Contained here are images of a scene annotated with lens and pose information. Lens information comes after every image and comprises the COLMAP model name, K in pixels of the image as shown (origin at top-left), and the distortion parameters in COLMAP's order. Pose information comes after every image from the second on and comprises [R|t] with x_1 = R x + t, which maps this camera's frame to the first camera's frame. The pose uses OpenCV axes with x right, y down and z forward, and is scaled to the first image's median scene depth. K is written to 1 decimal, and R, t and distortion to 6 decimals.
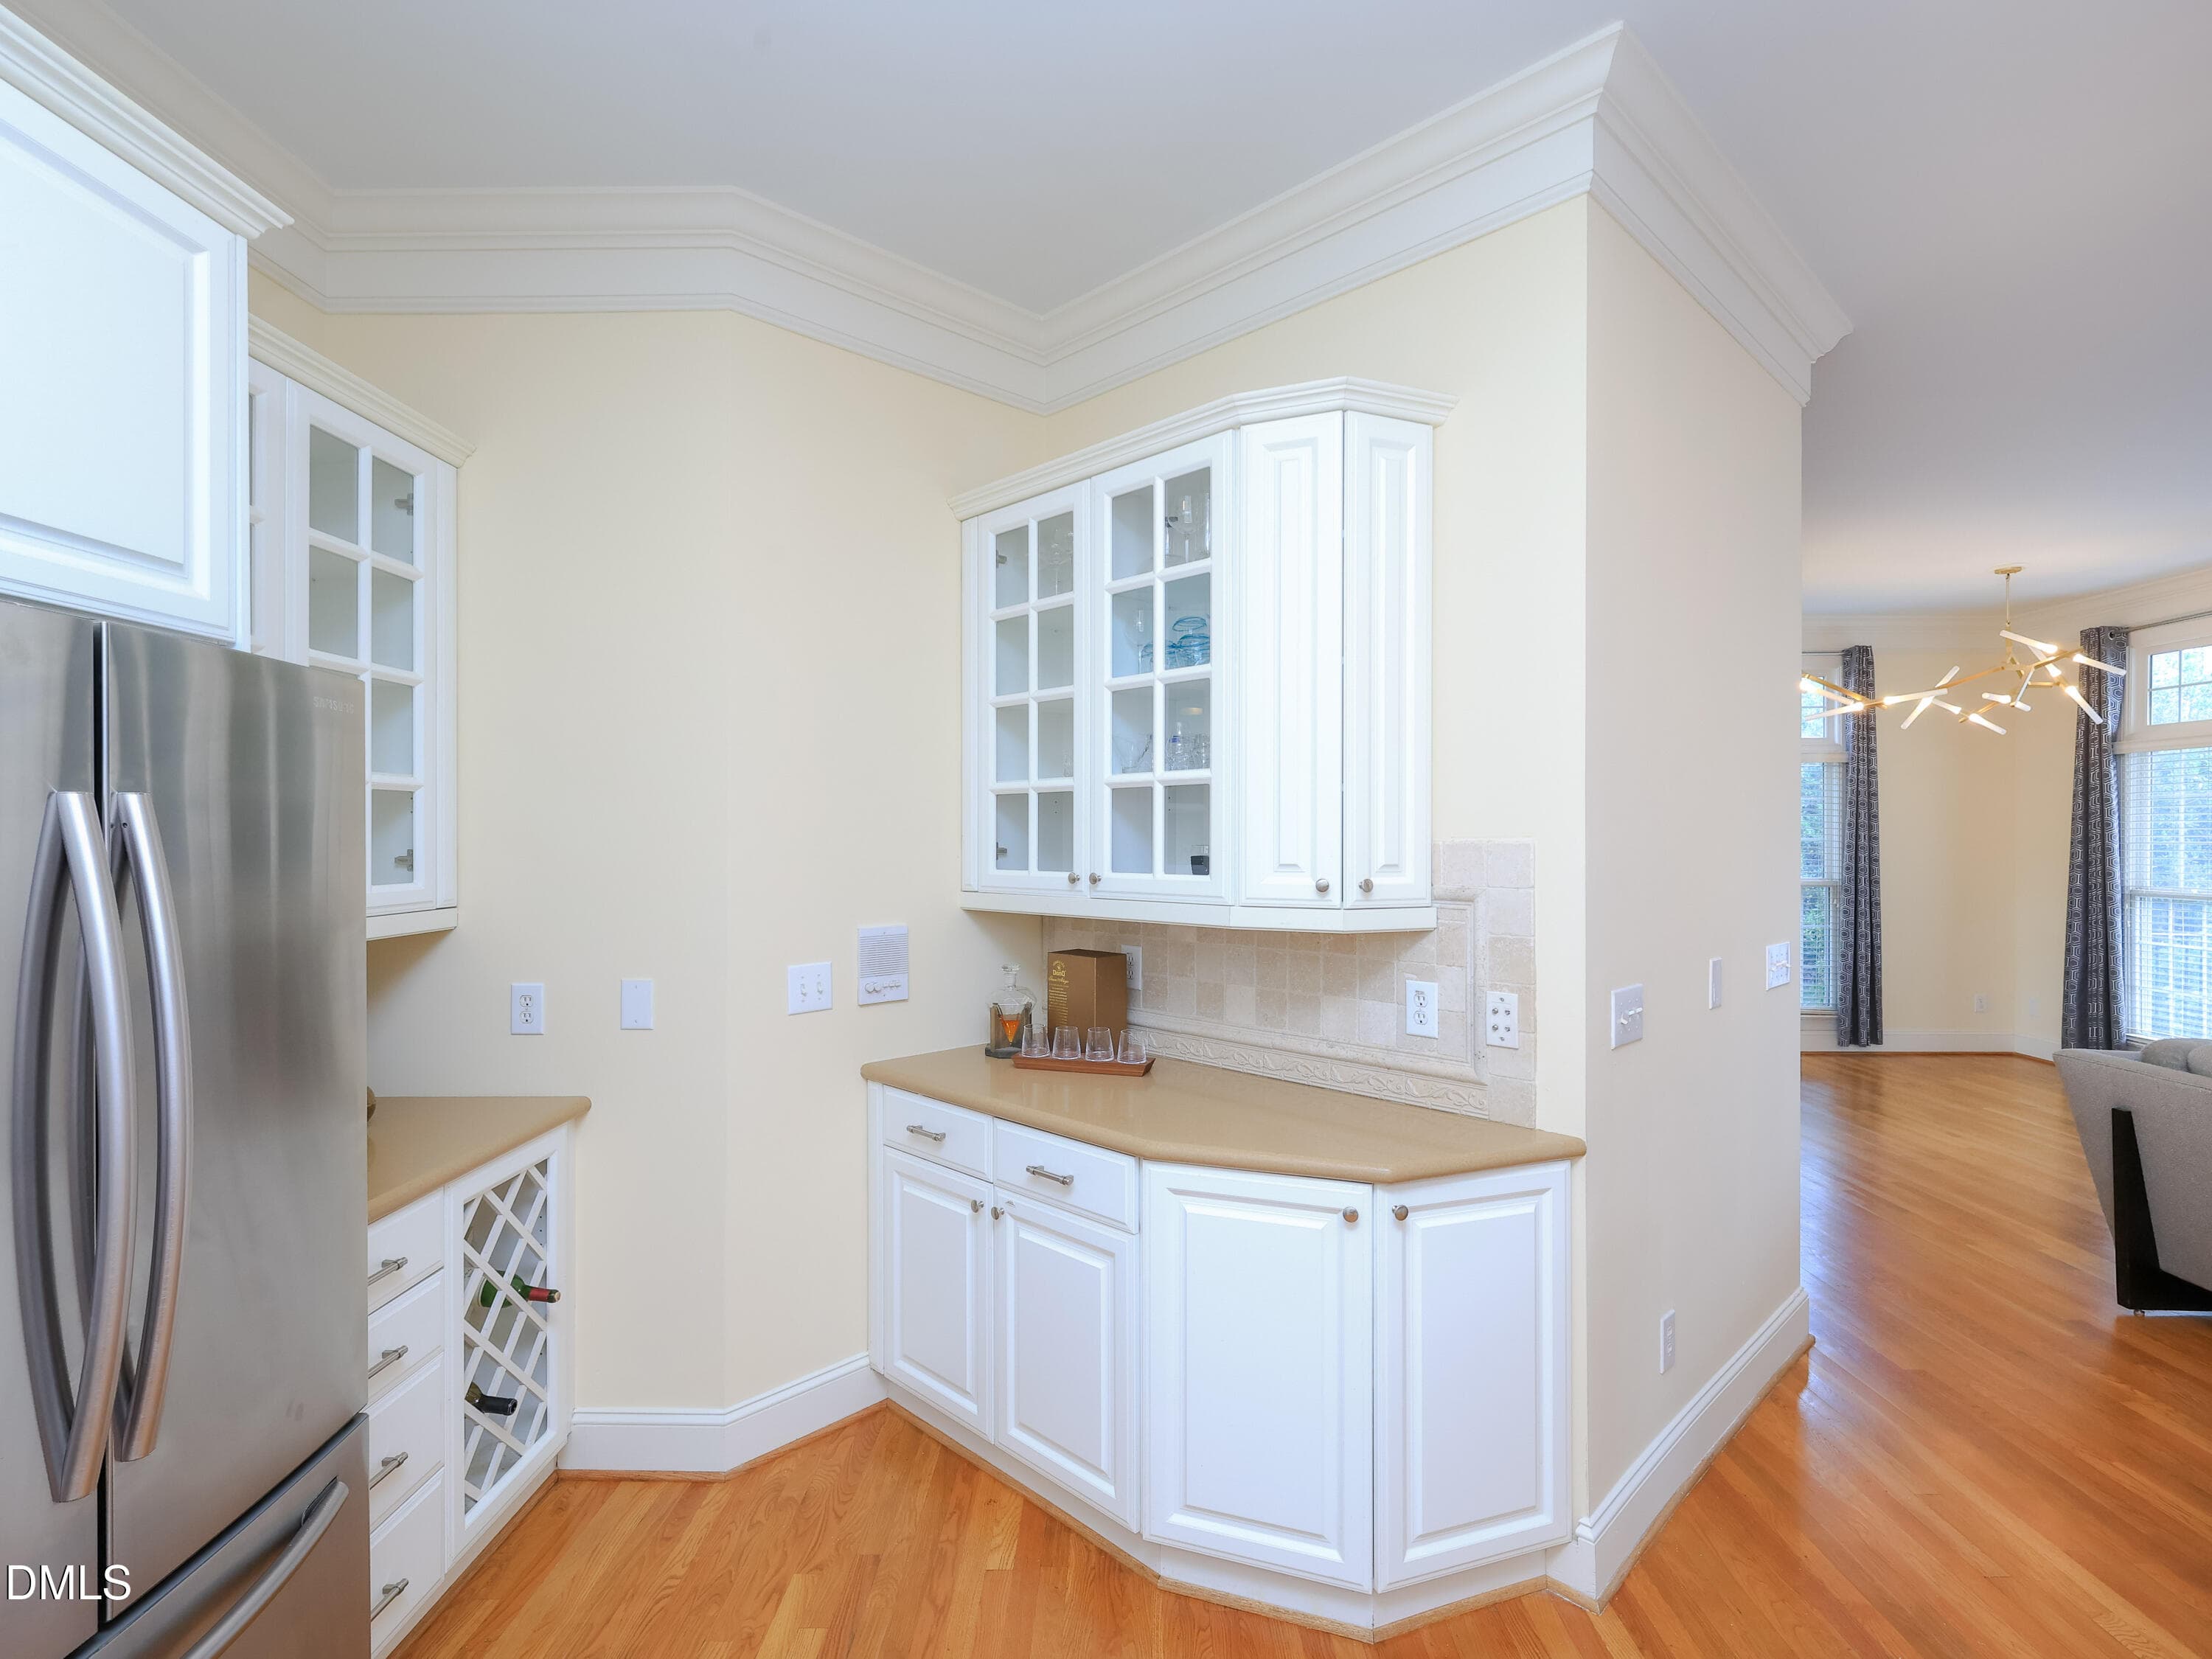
lens RADIAL K [[1092.6, 0, 1110.0], [0, 1092.6, 837.1], [0, 0, 1]] dist [0.000868, -0.000311]
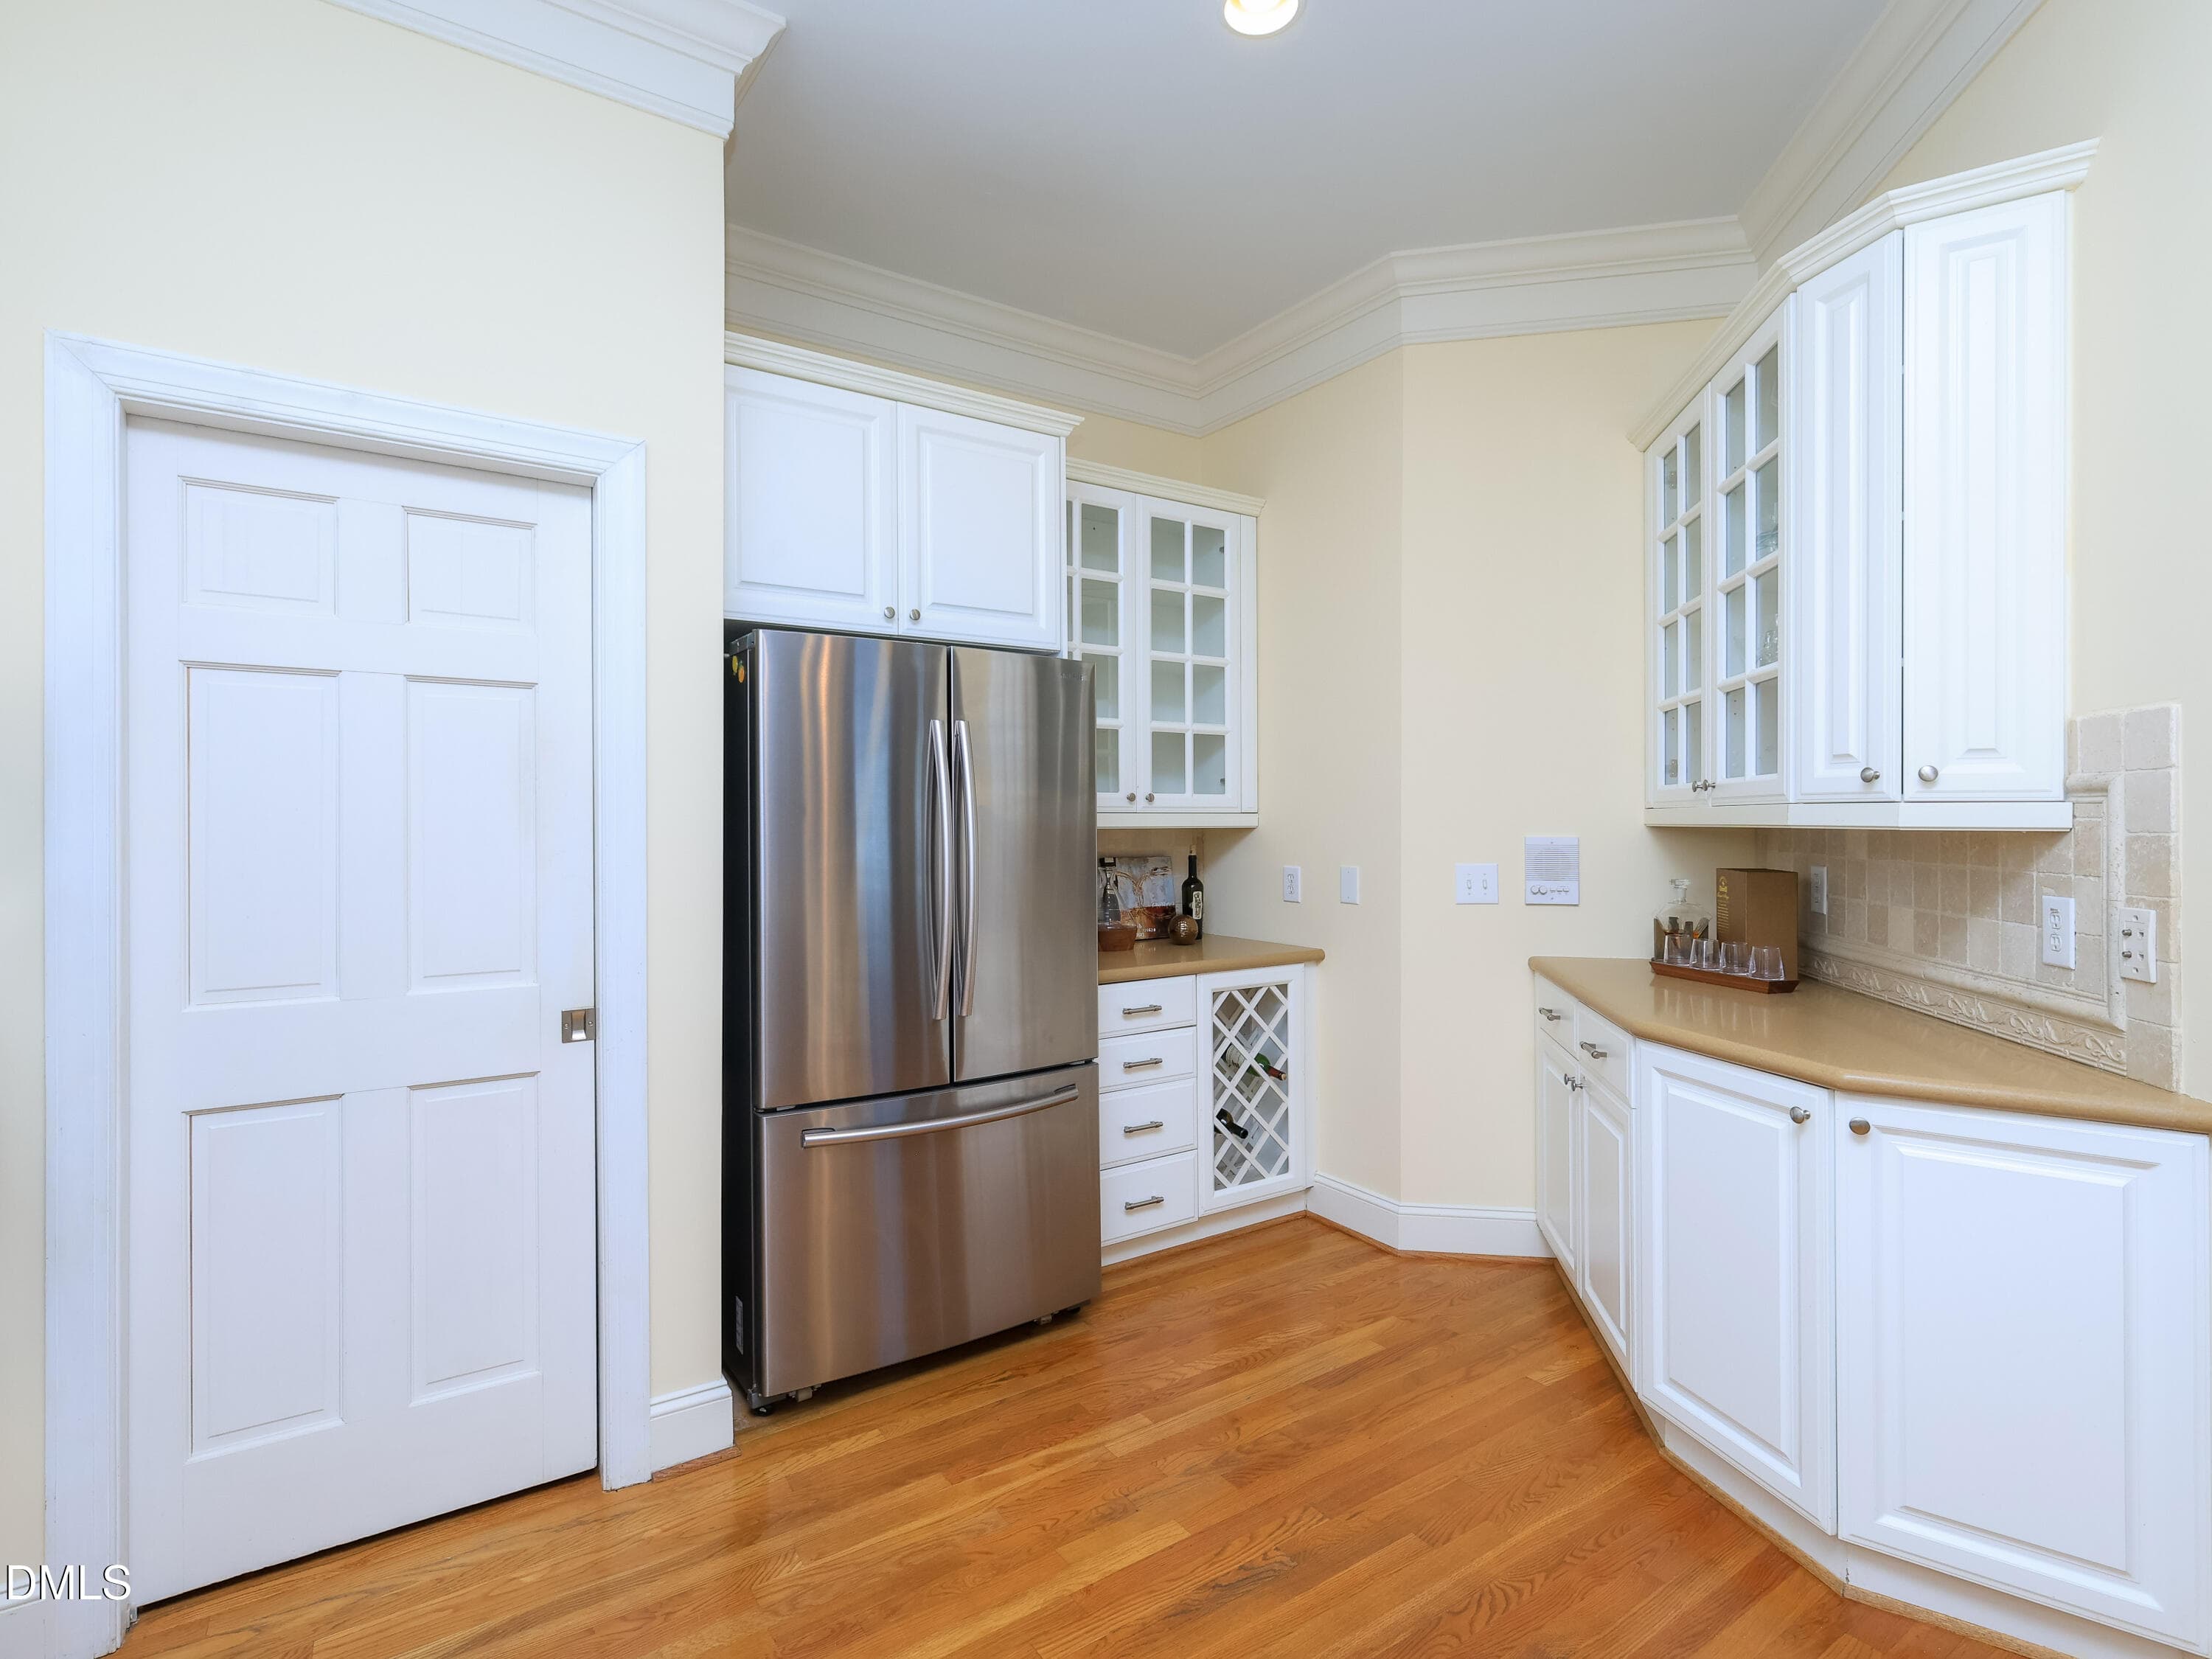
lens RADIAL K [[1081.7, 0, 1106.0], [0, 1081.7, 829.5], [0, 0, 1]] dist [0.001879, 0.000818]
pose [[0.573344, 0.010835, -0.819243, 0.535488], [-0.002860, 0.999933, 0.011223, 0.076526], [0.819310, -0.004091, 0.573337, -0.016941]]
